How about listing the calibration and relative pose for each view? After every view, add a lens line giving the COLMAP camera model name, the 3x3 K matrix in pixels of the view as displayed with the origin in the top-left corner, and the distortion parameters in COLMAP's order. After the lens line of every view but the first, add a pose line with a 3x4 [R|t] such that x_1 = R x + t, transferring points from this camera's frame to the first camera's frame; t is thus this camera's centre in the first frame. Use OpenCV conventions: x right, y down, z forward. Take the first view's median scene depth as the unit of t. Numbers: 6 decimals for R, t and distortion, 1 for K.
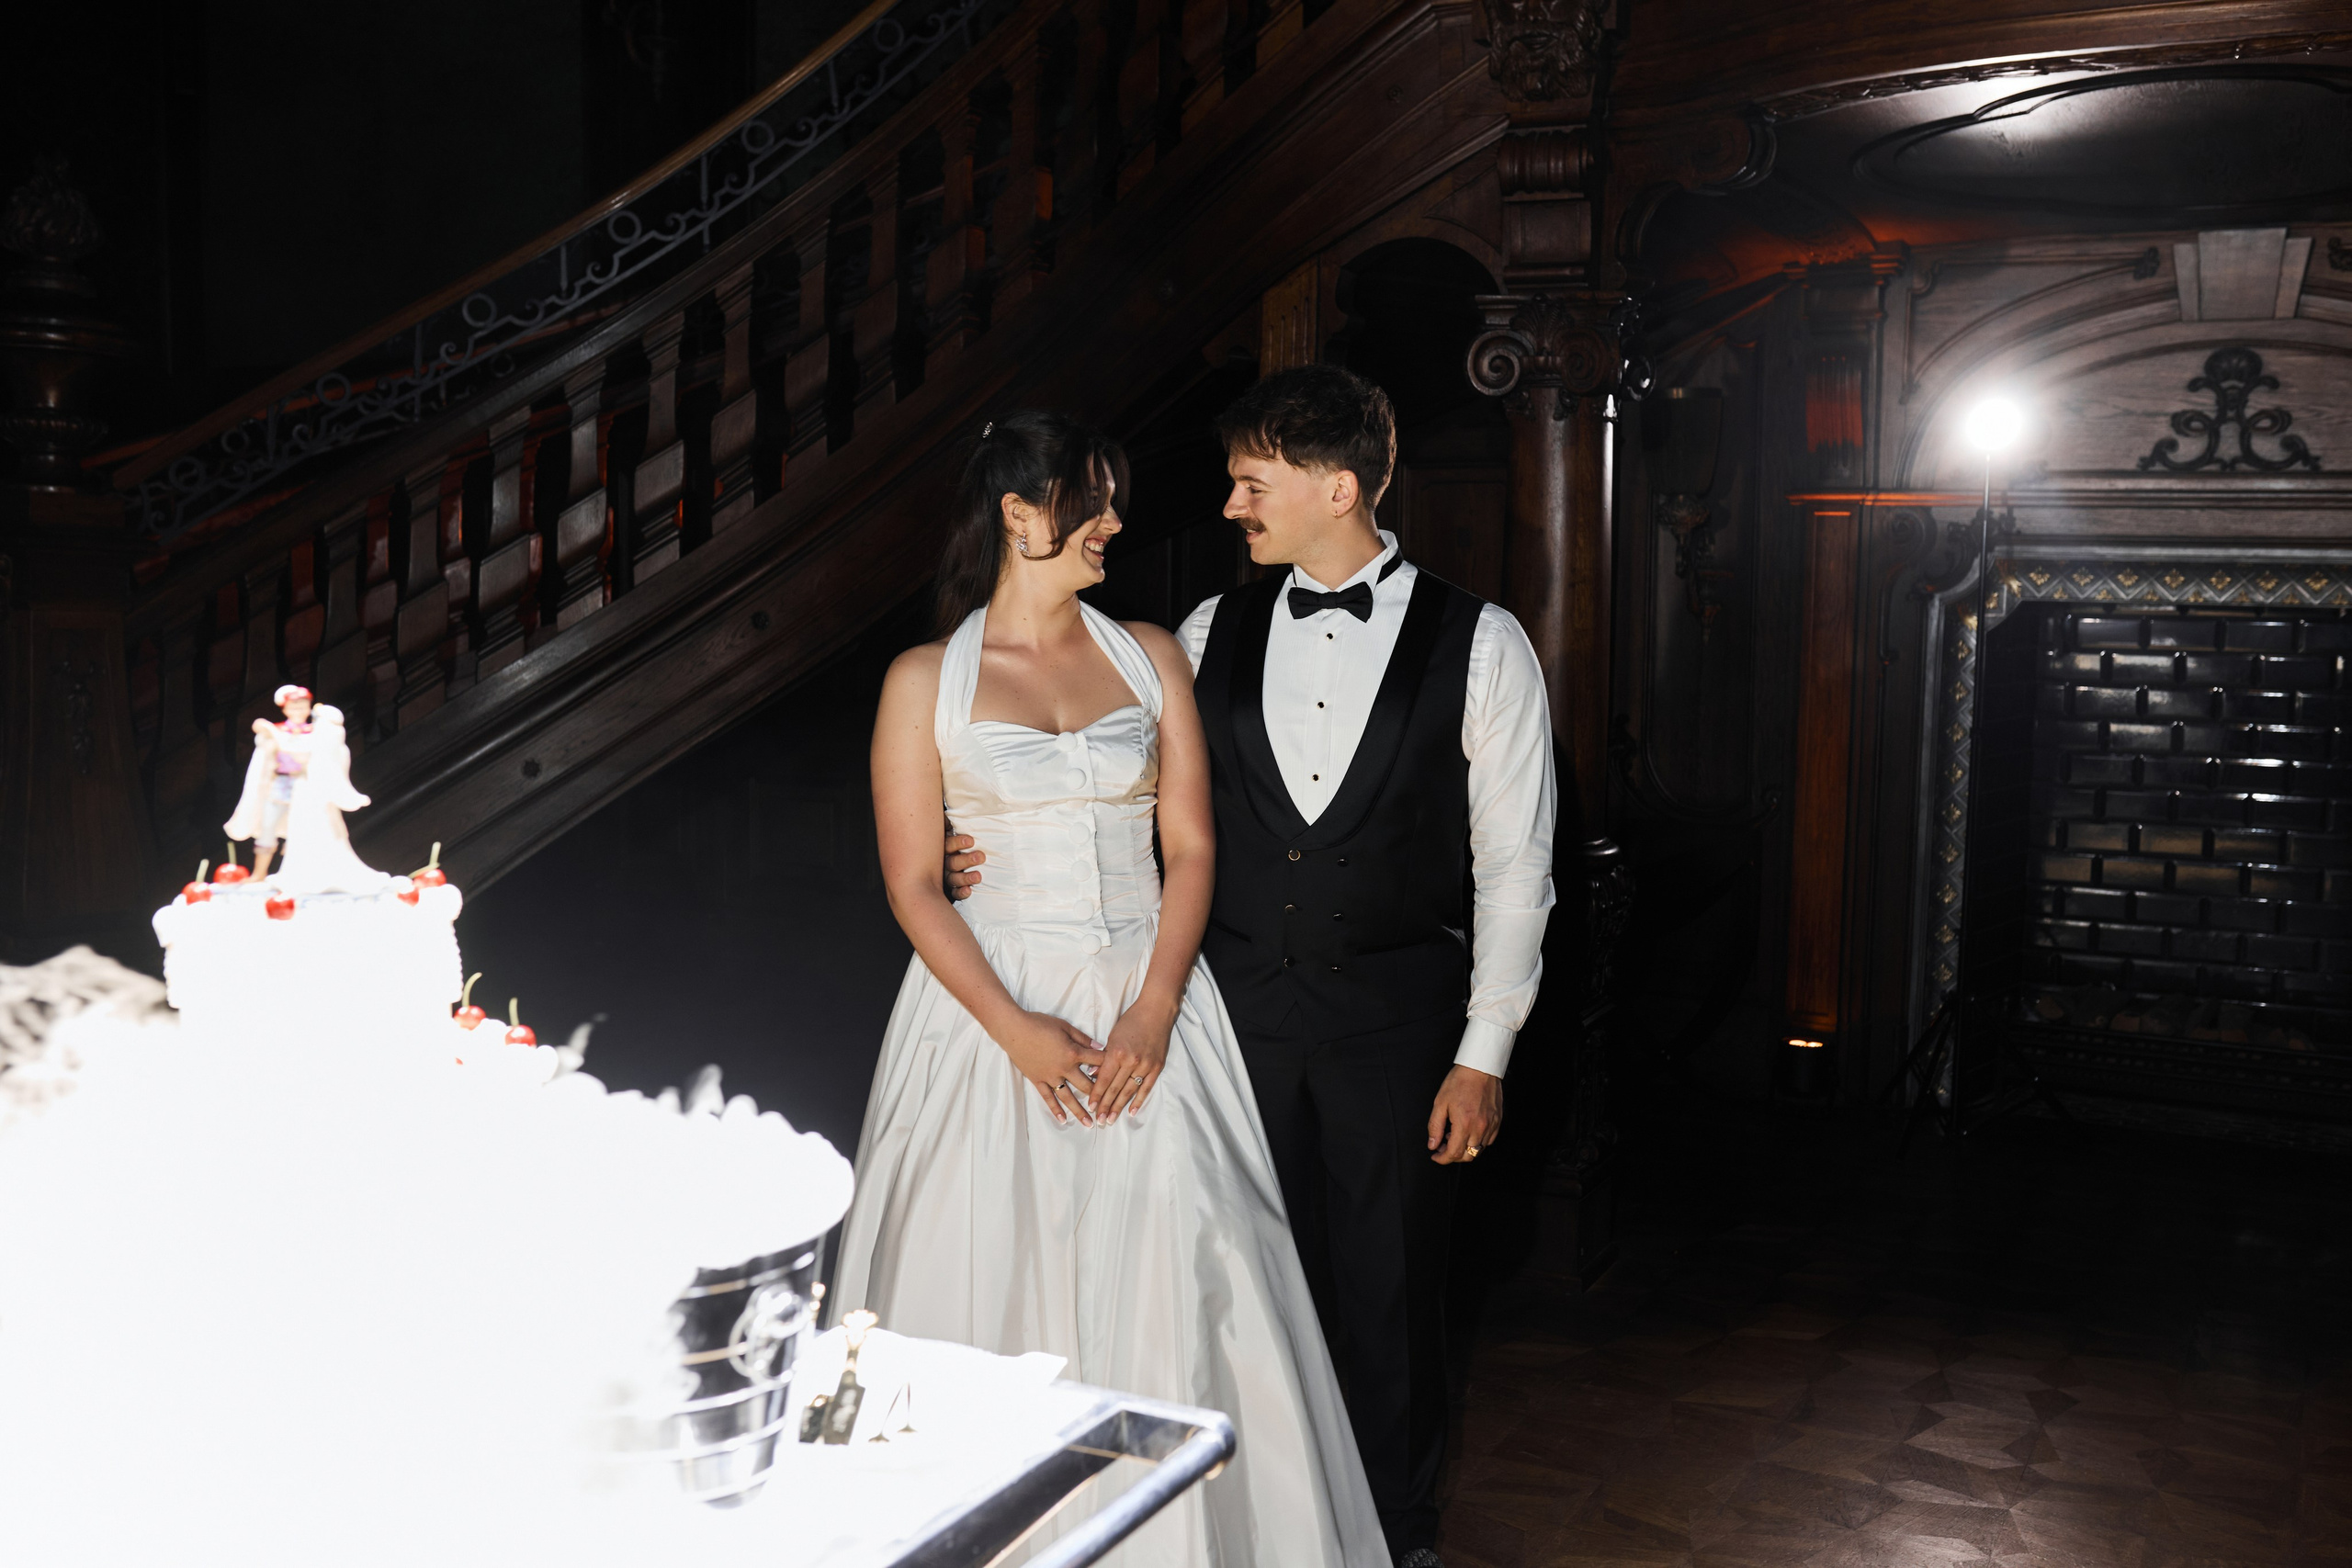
lens RADIAL K [[2360.2, 0, 1176.0], [0, 2360.2, 784.0], [0, 0, 1]] dist [0.049131, 0.015002]
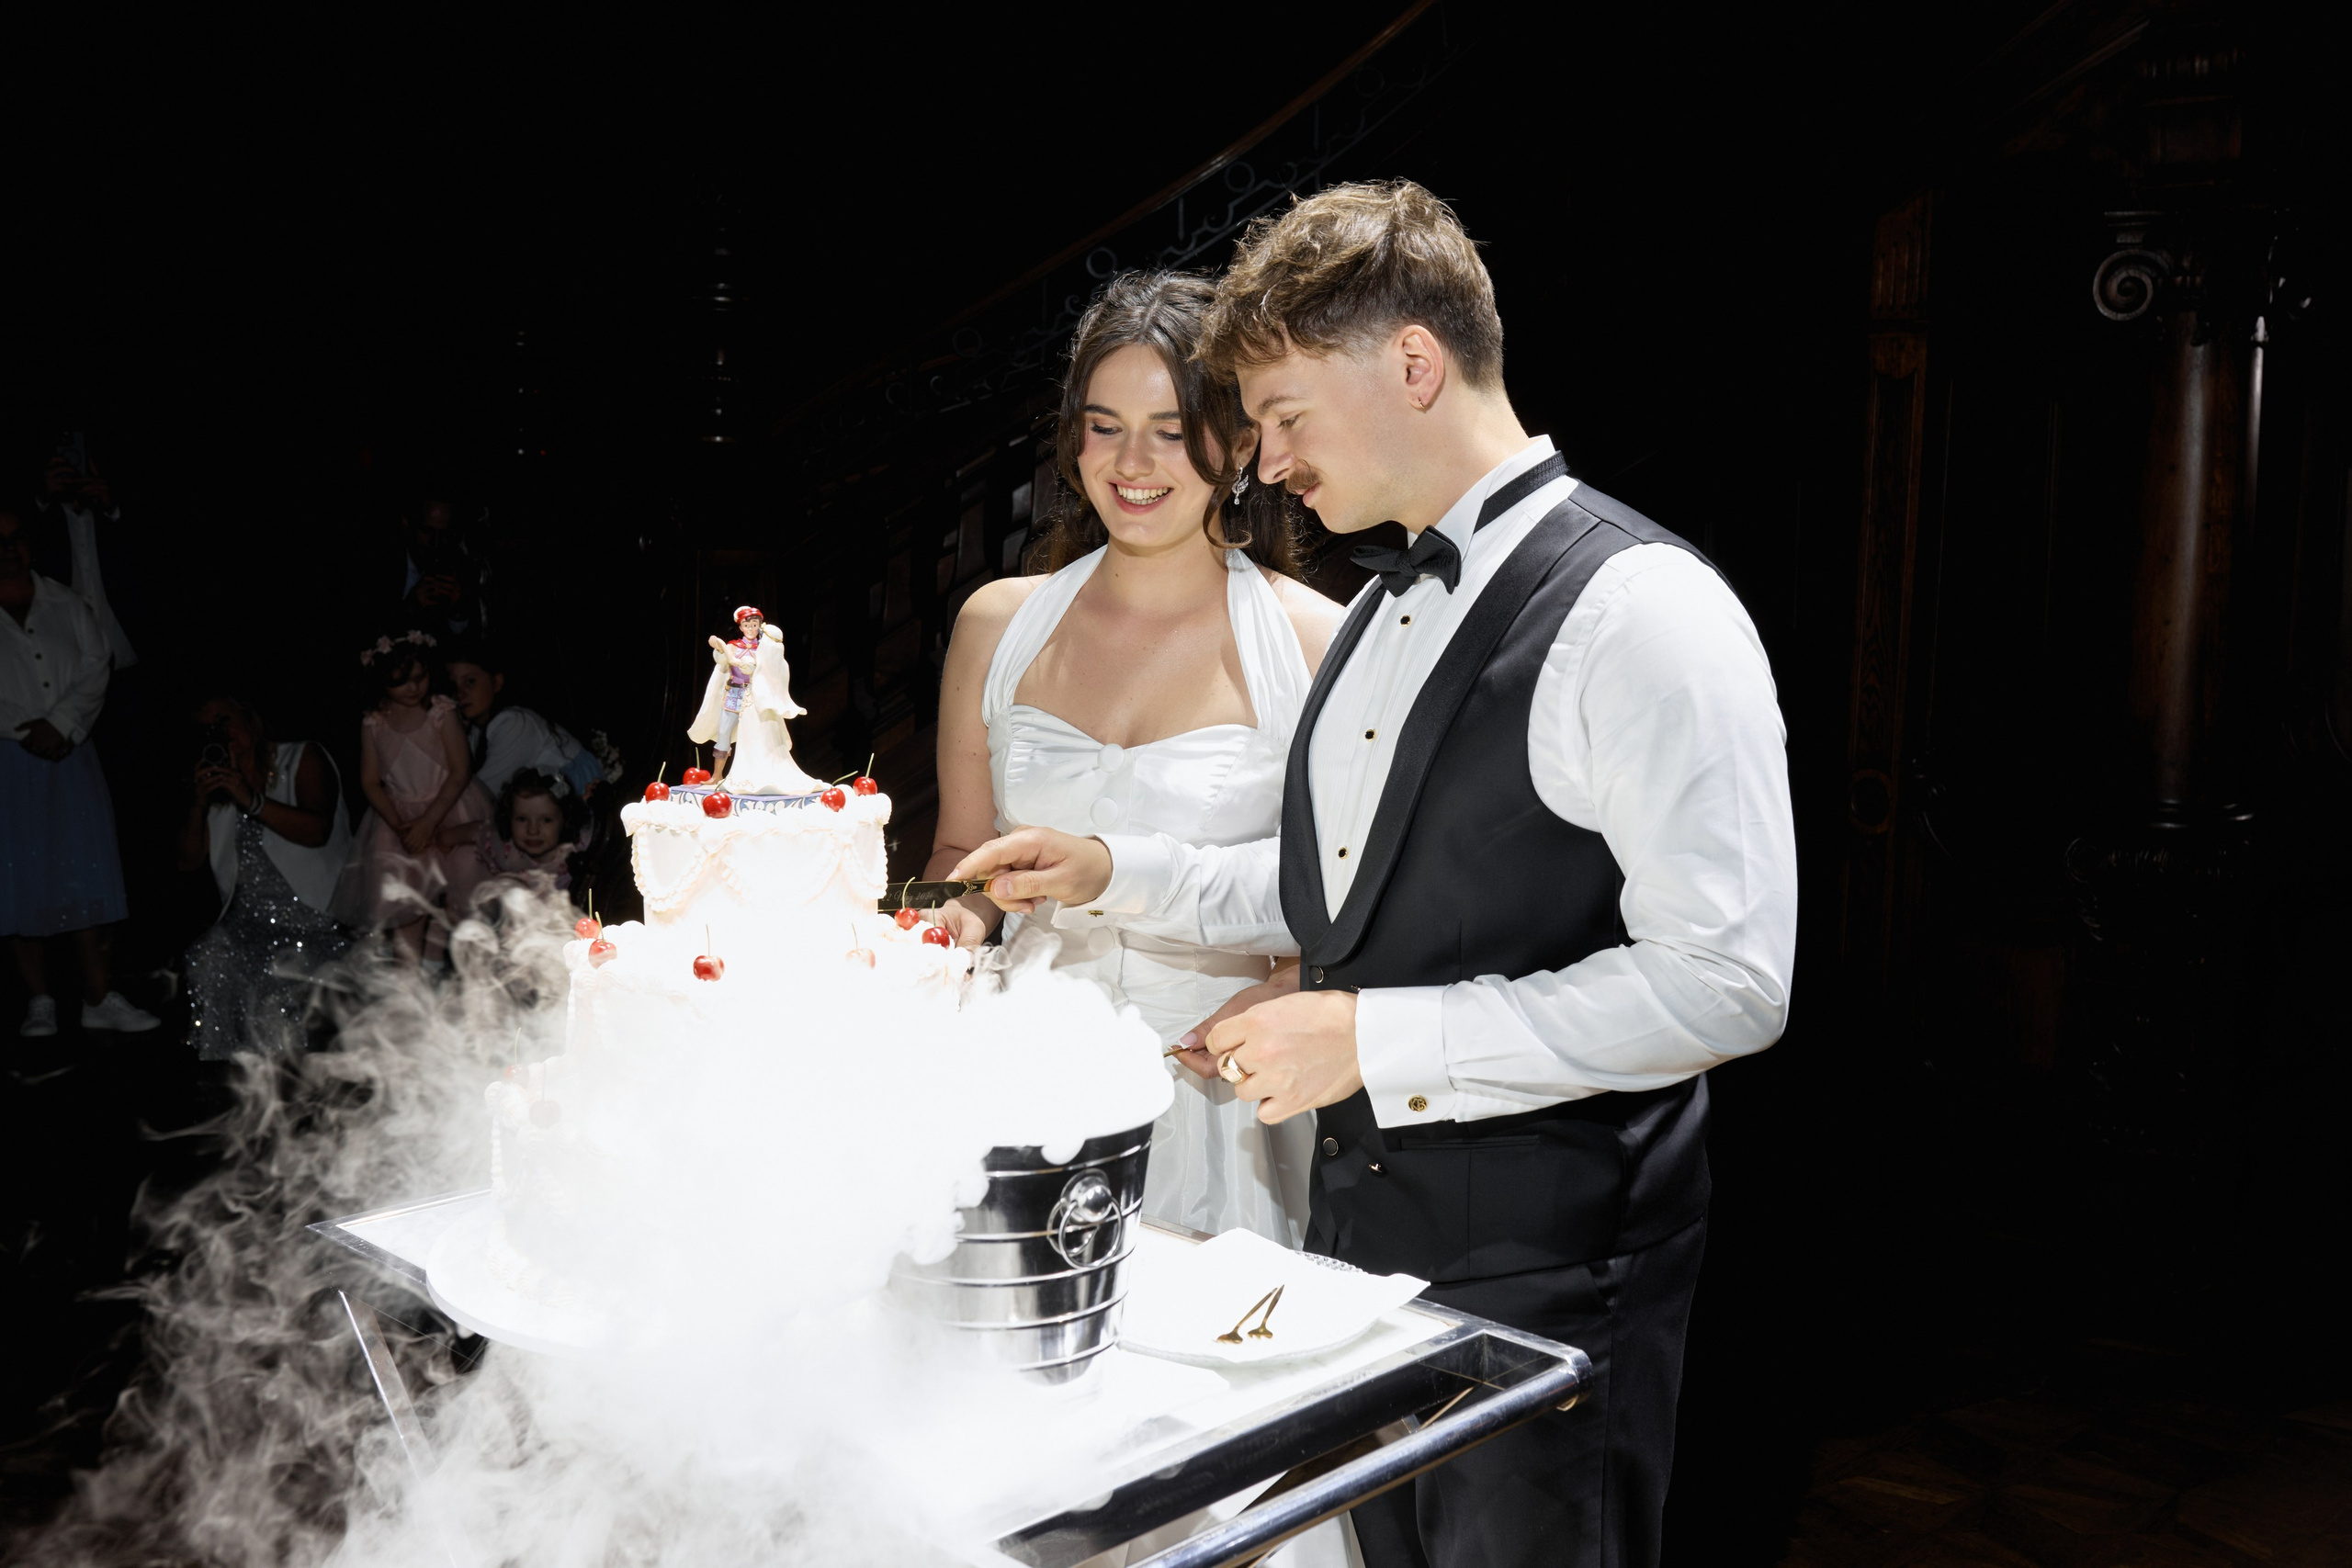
lens RADIAL K [[2372.9, 0, 1176.0], [0, 2372.9, 784.0], [0, 0, 1]] dist [0.018732, 0.032288]
pose [[0.962716, 0.031442, -0.268681, 0.115740], [-0.025436, 0.999343, 0.025807, 0.007812], [0.269316, -0.018010, 0.962883, -0.003049]]
